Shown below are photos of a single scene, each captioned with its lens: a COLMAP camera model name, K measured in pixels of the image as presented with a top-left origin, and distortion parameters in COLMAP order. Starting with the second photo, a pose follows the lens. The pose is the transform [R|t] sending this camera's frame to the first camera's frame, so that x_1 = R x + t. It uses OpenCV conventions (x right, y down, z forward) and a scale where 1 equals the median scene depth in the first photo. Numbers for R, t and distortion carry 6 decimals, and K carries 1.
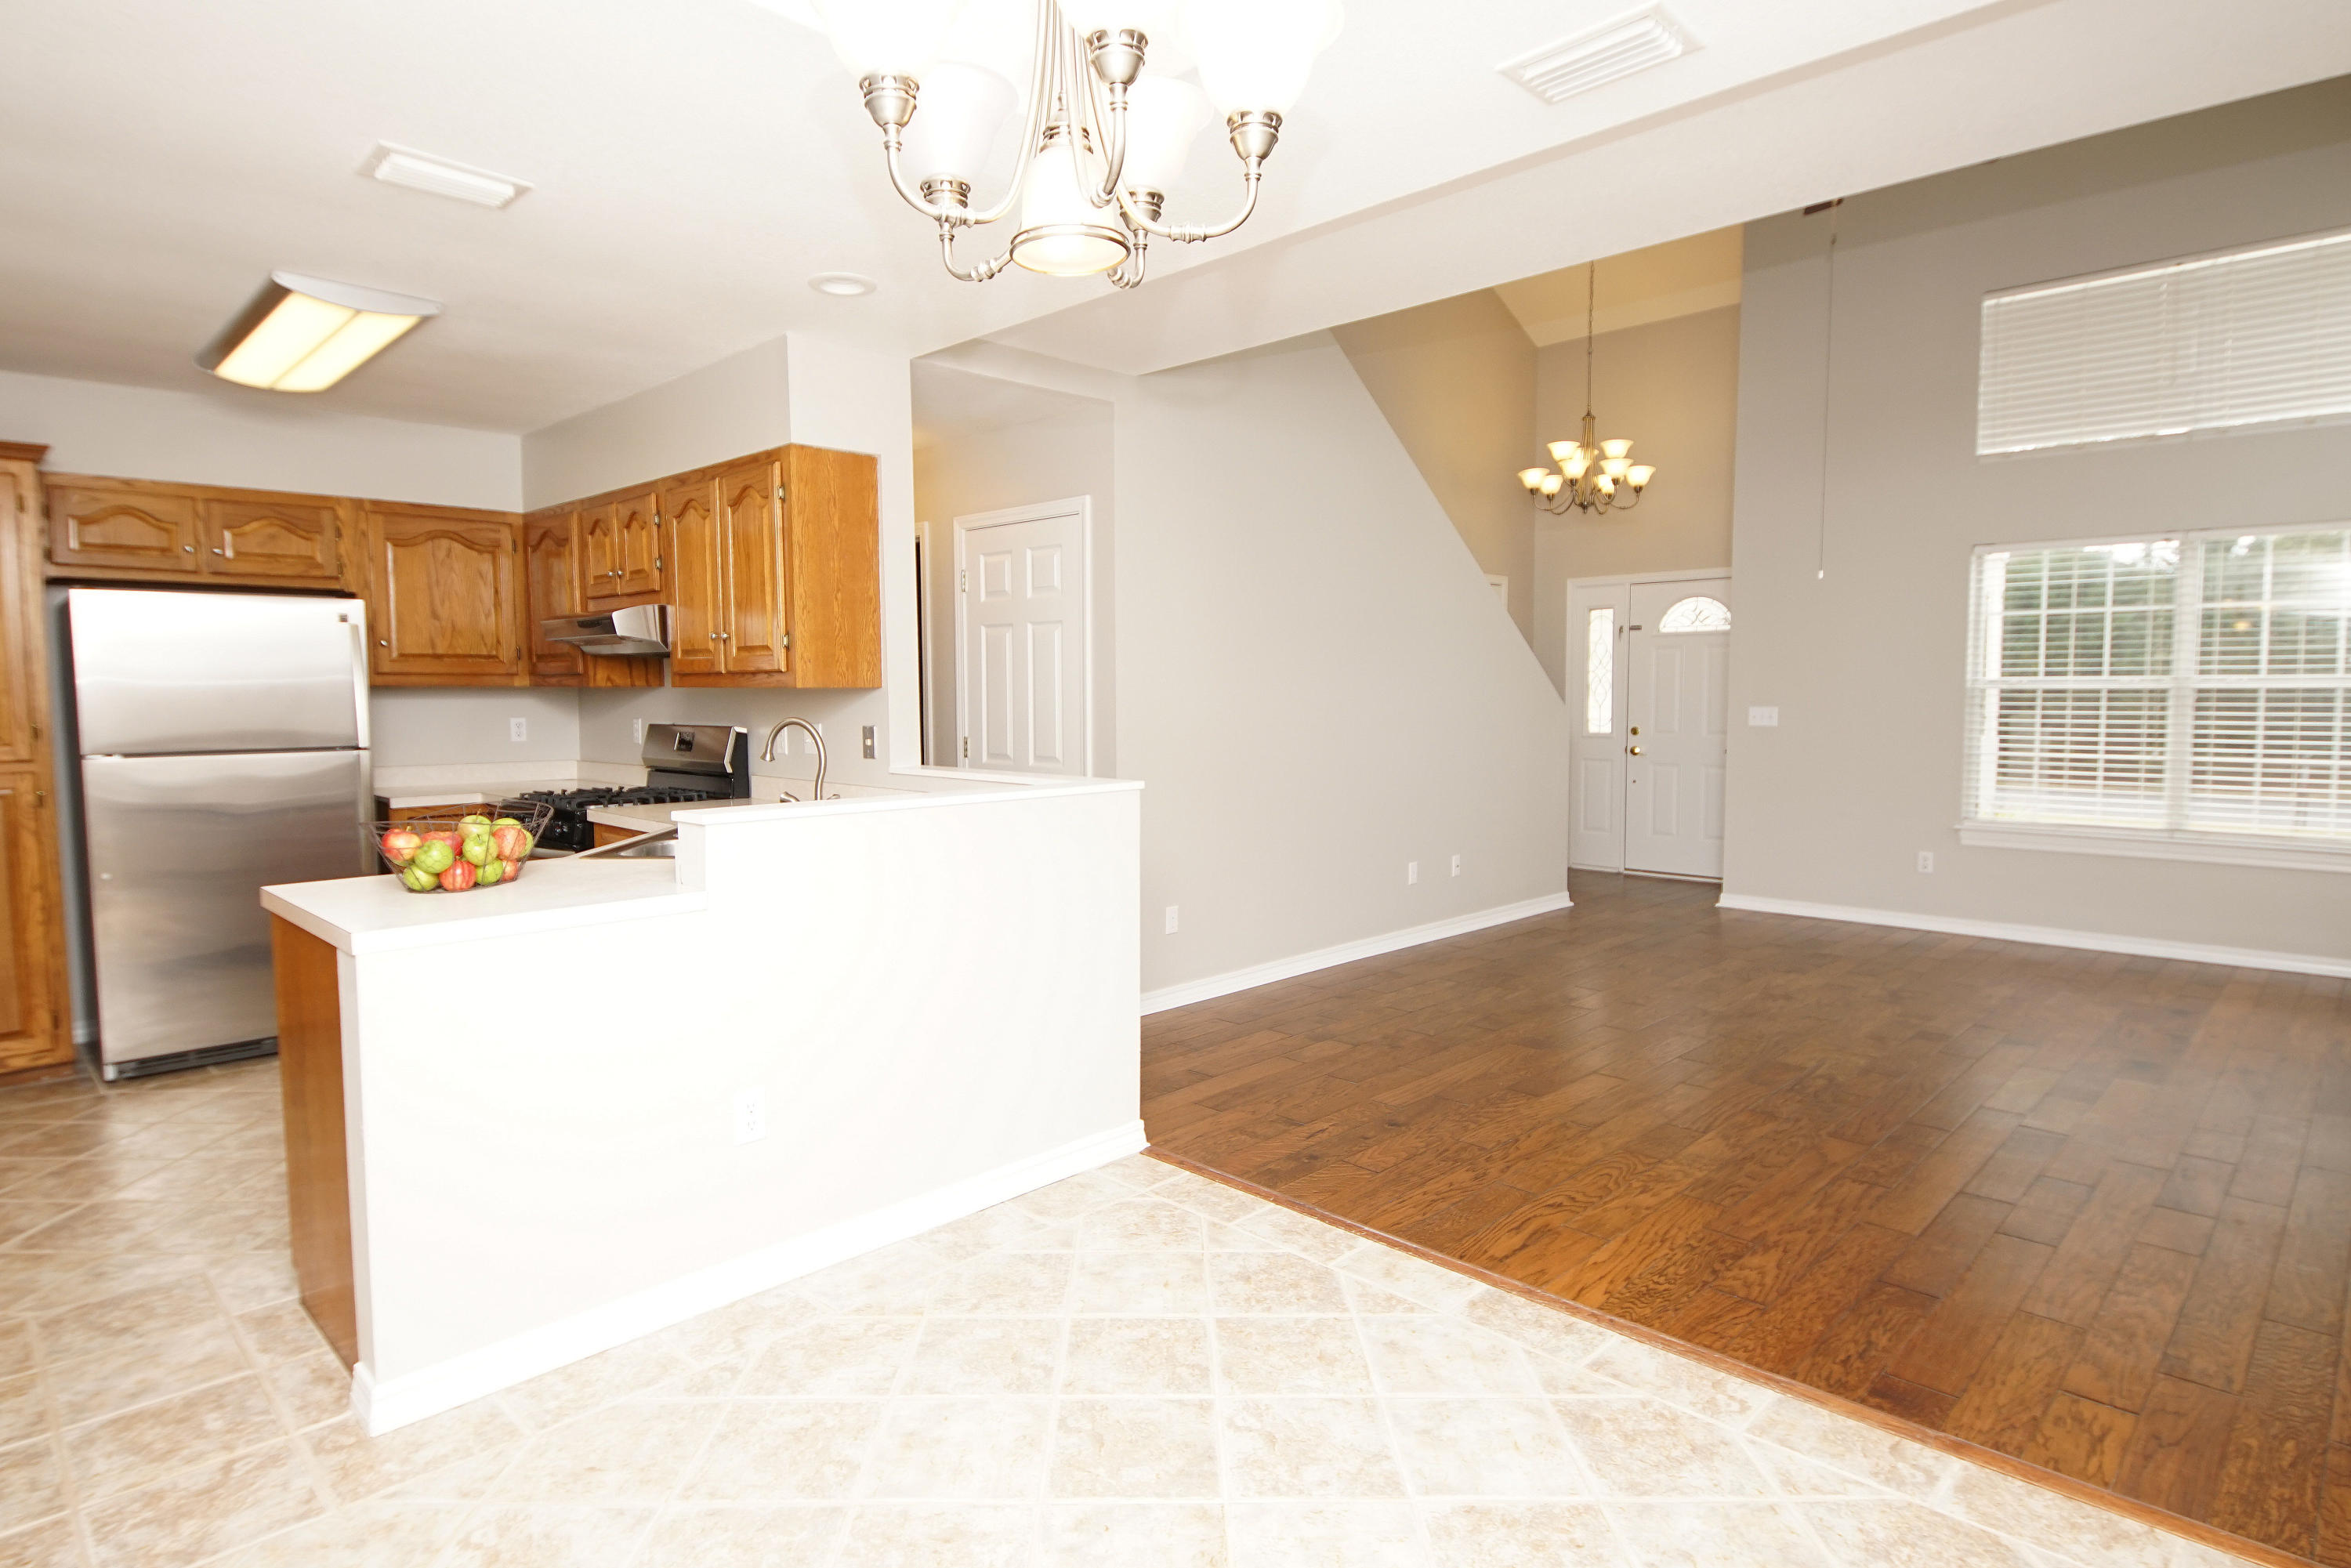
lens RADIAL K [[1260.4, 0, 1157.9], [0, 1260.4, 776.0], [0, 0, 1]] dist [0.032991, -0.029491]
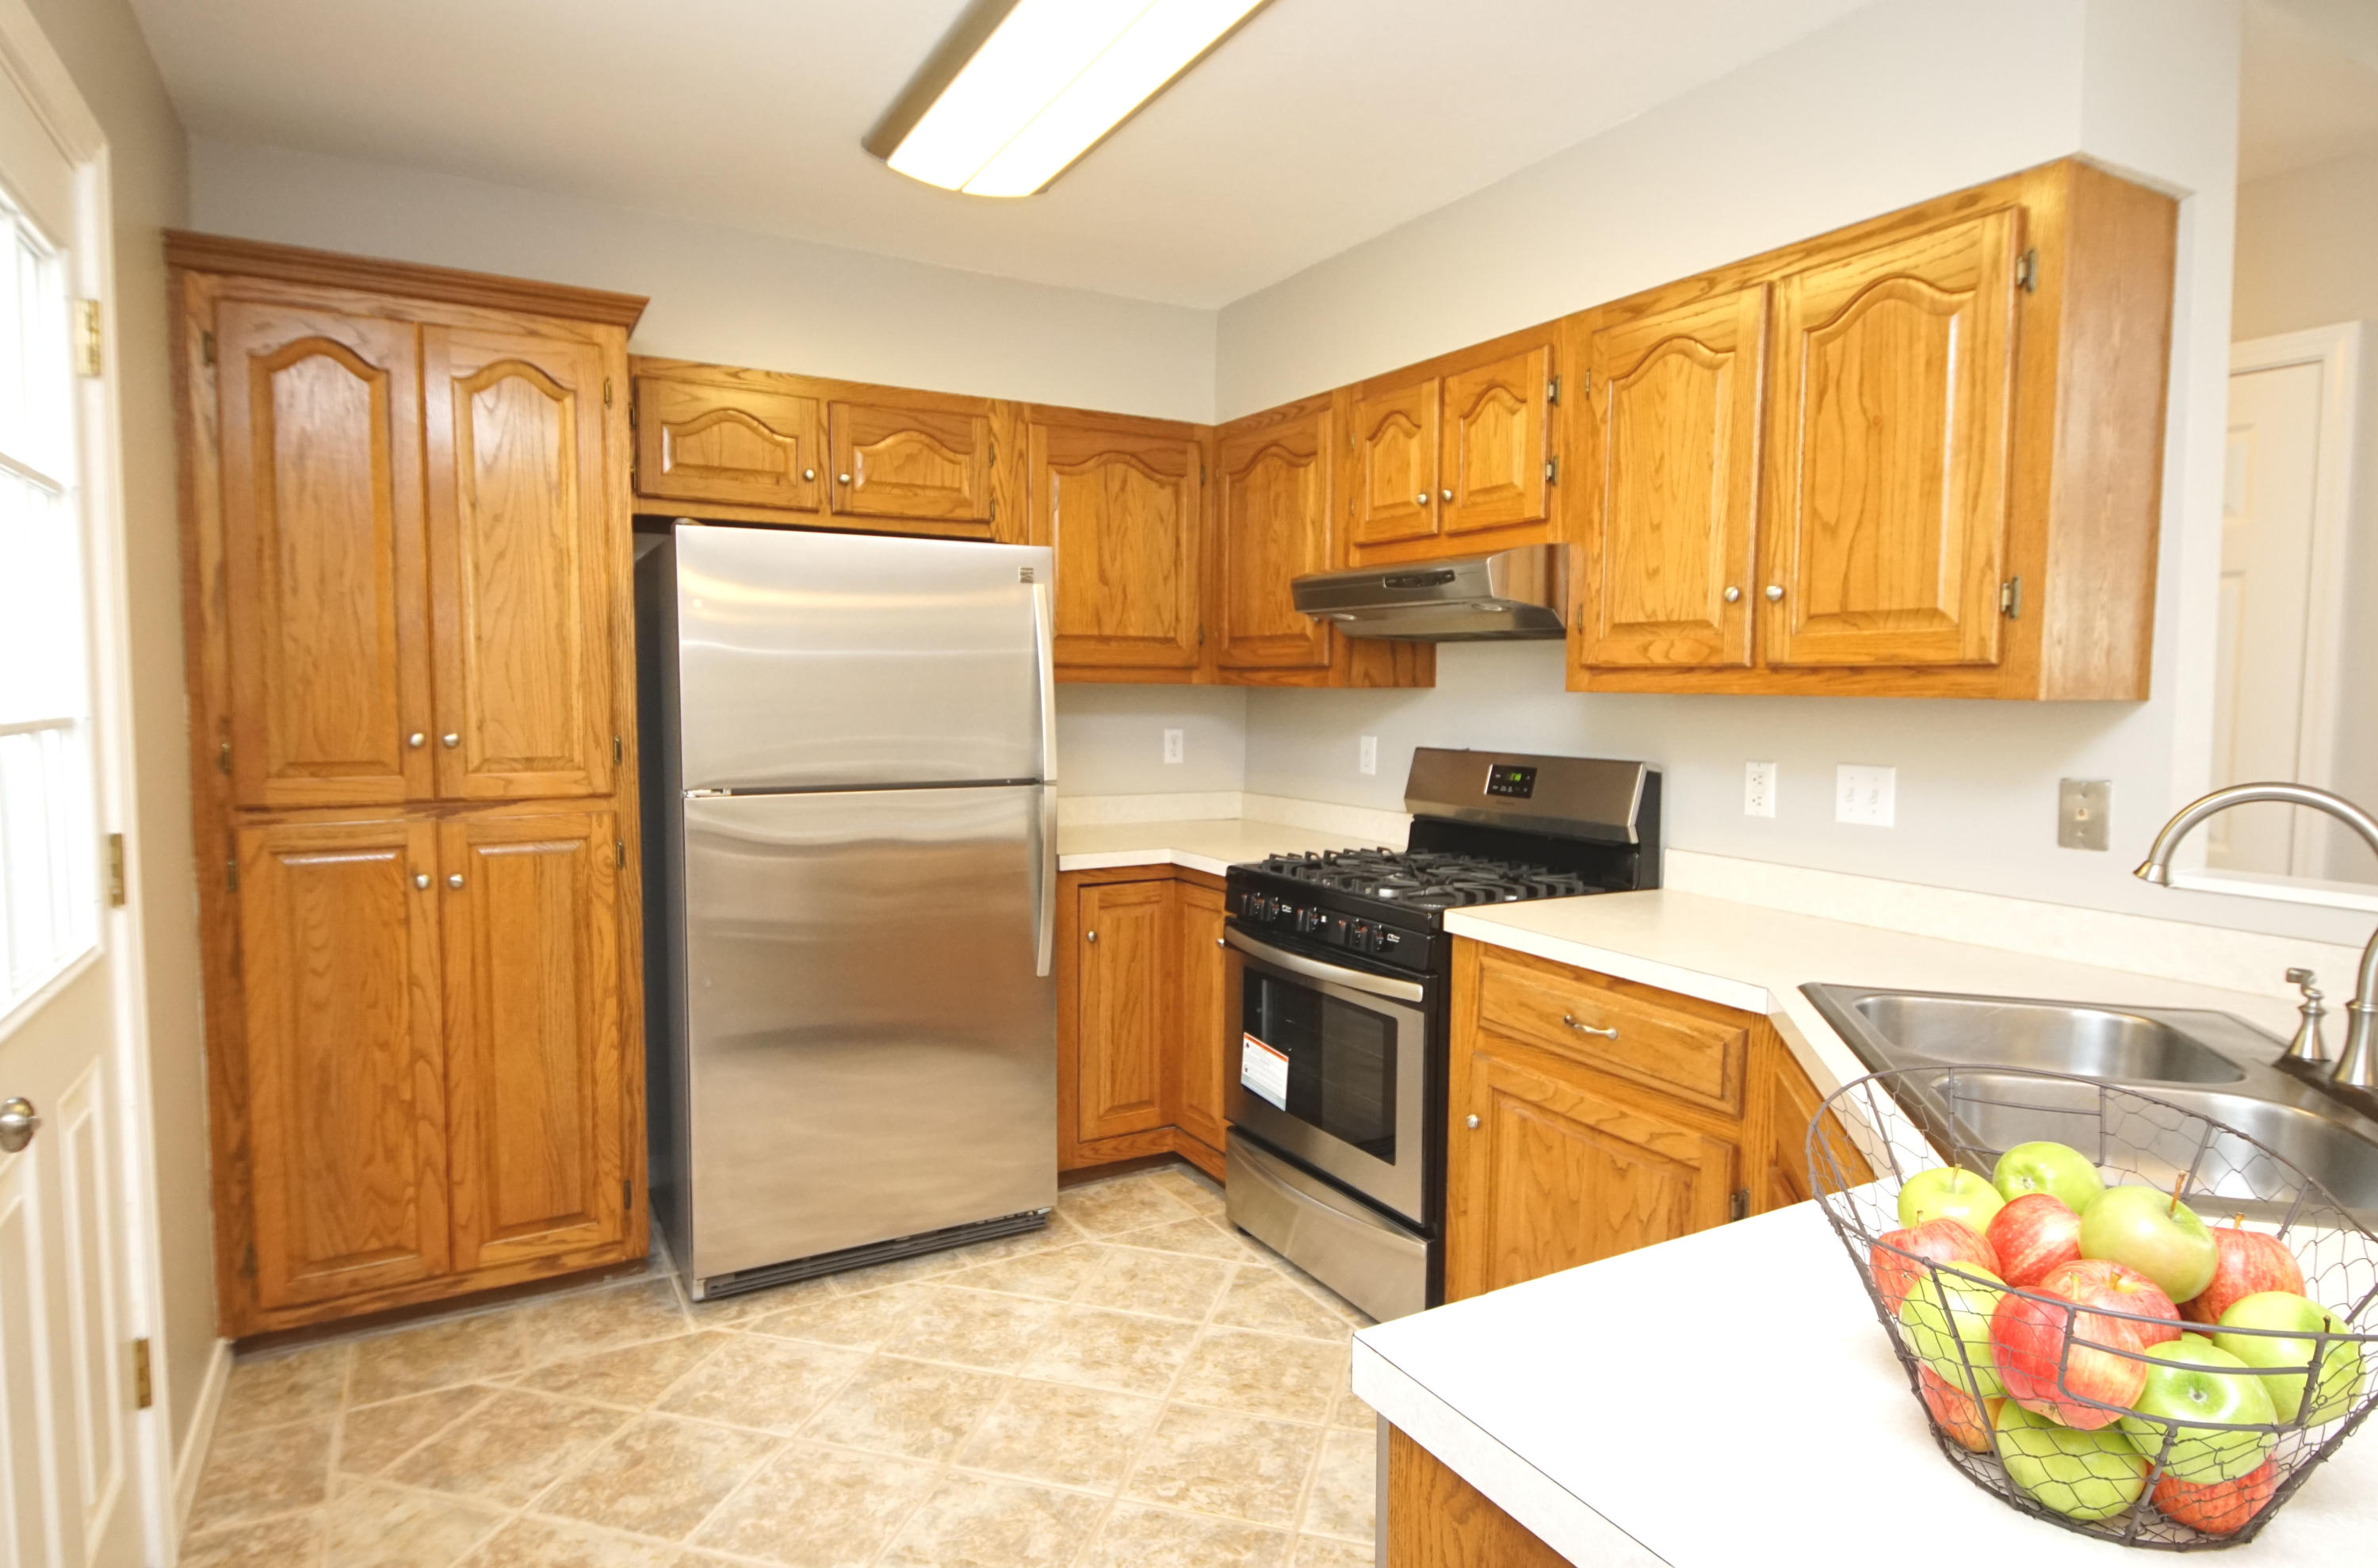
lens RADIAL K [[1303.5, 0, 1180.6], [0, 1303.5, 774.7], [0, 0, 1]] dist [0.029378, -0.027339]
pose [[0.963230, 0.030637, -0.266927, -0.481684], [-0.030636, 0.999522, 0.004170, -0.037605], [0.266927, 0.004161, 0.963708, 0.488939]]
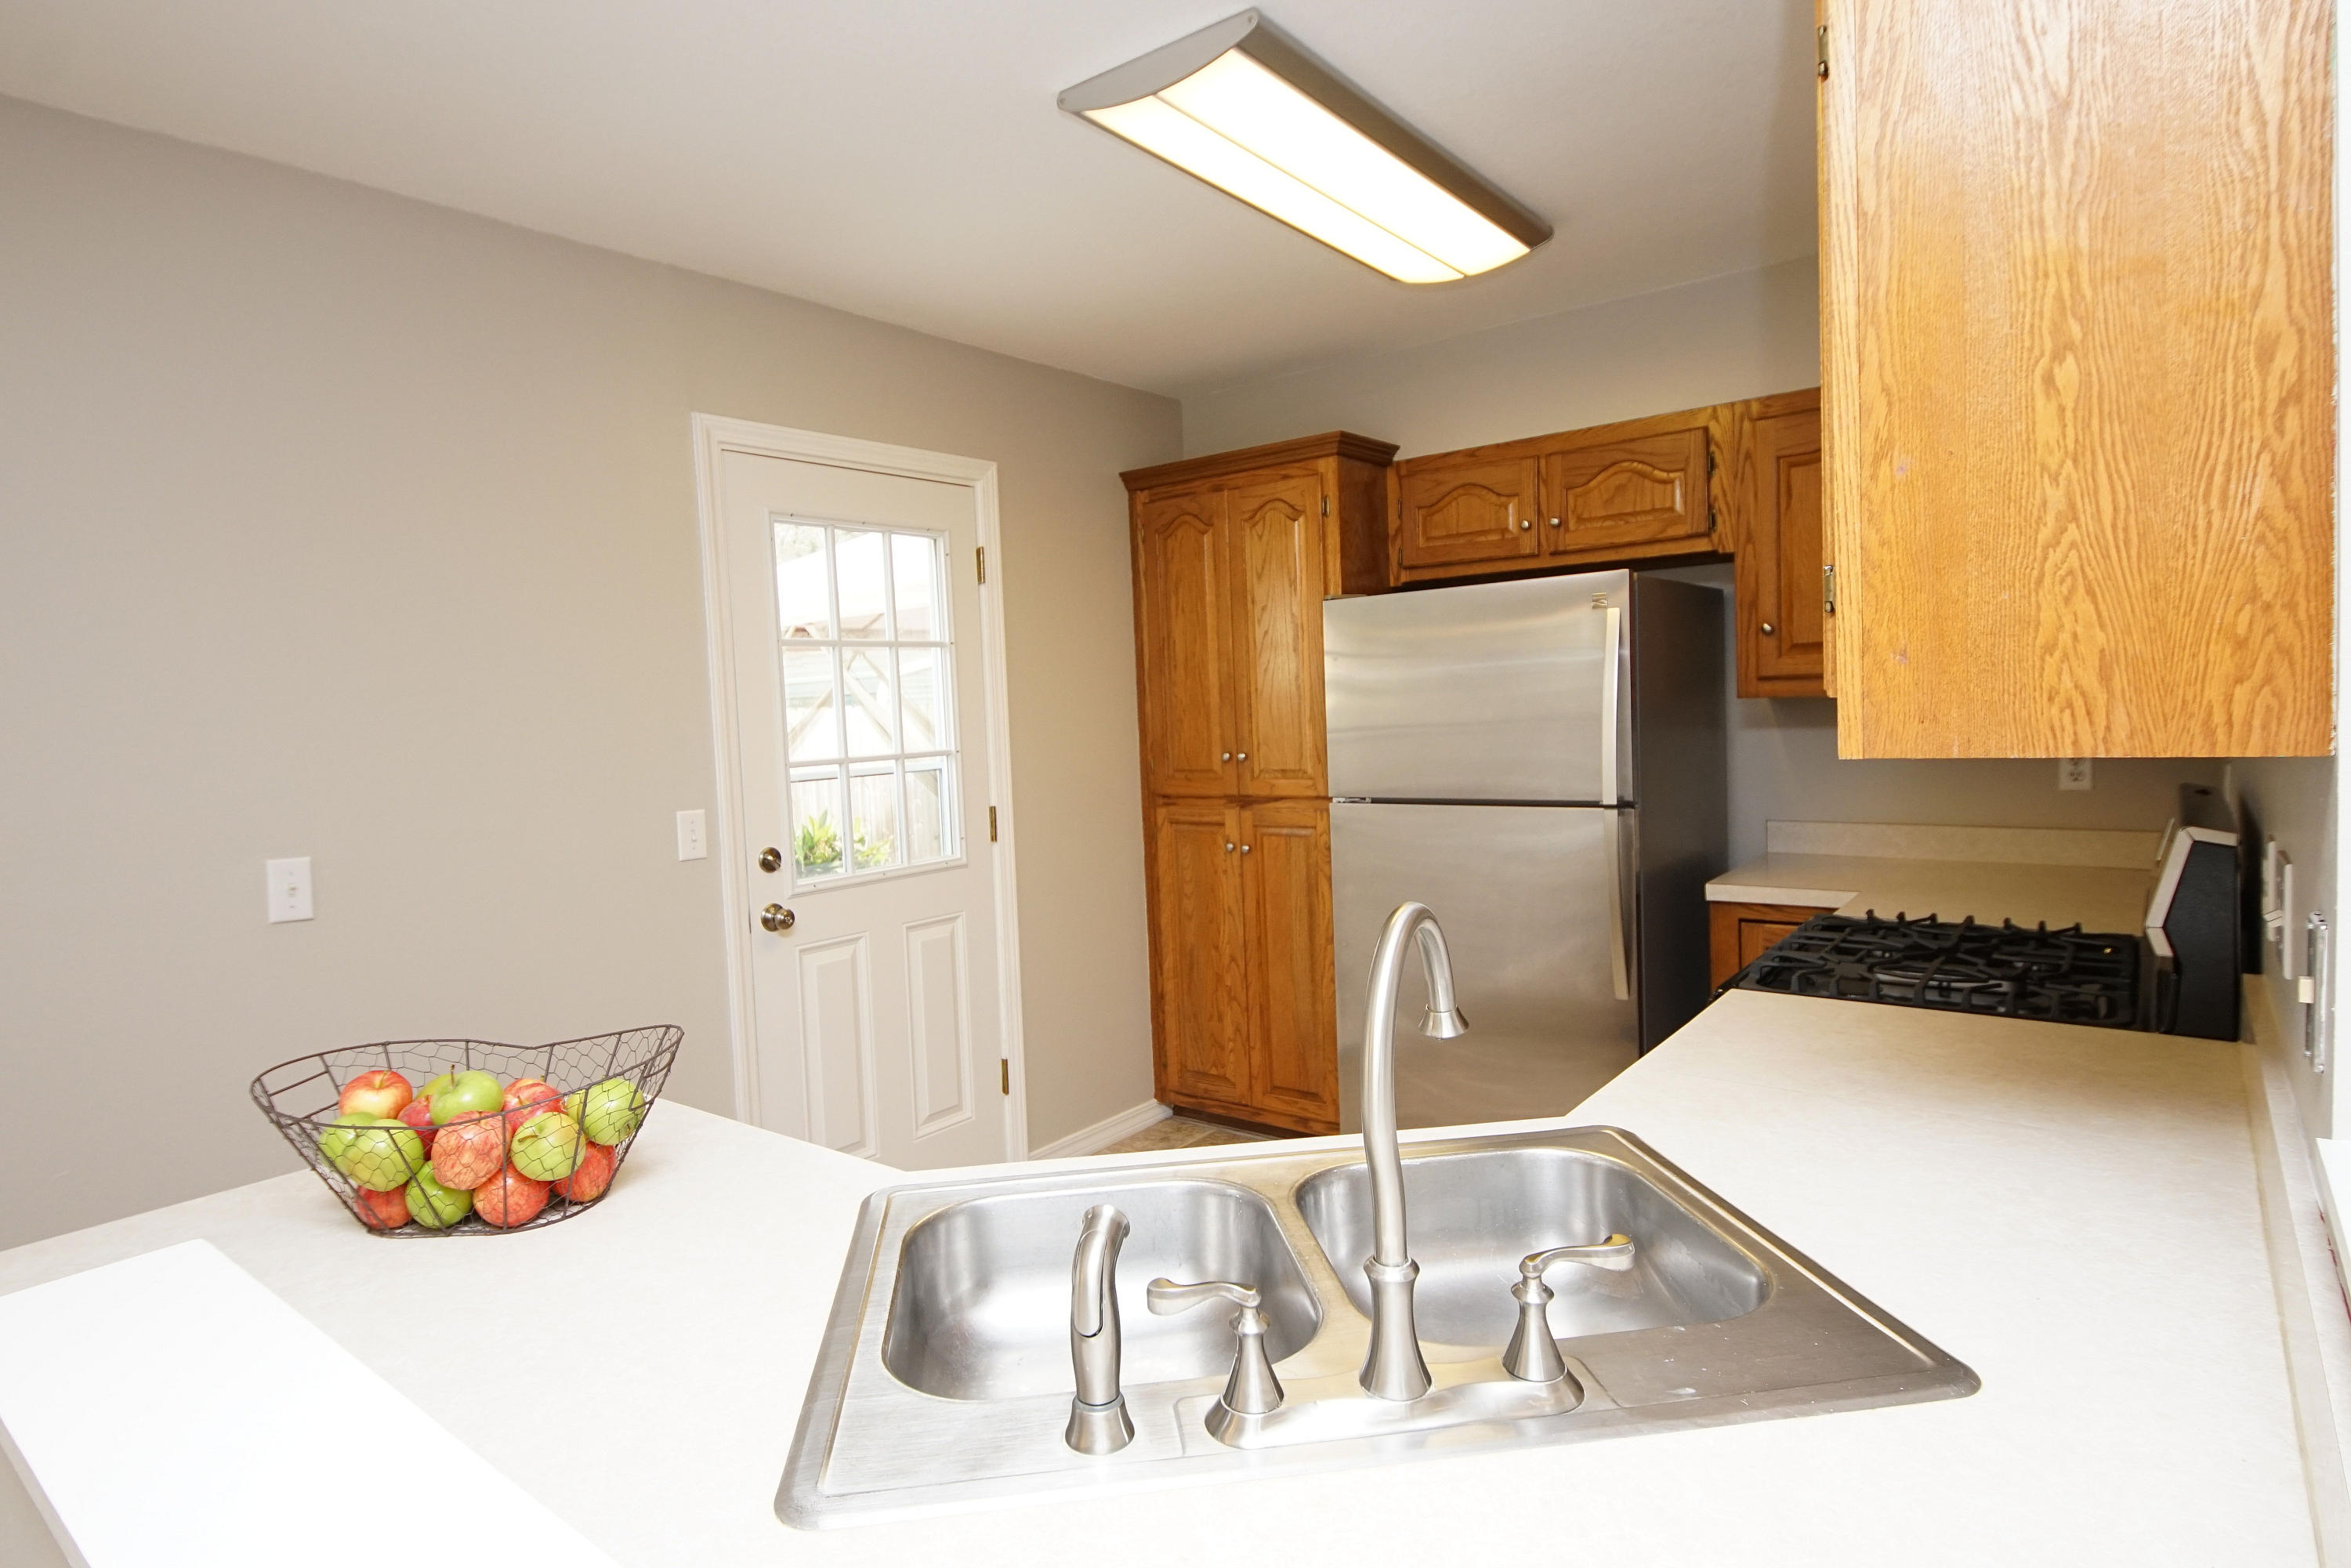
lens RADIAL K [[1260.4, 0, 1146.7], [0, 1260.4, 780.6], [0, 0, 1]] dist [0.032991, -0.029491]
pose [[0.105272, 0.063352, -0.992424, -0.031528], [-0.026741, 0.997788, 0.060858, -0.082420], [0.994084, 0.020132, 0.106733, 0.869637]]
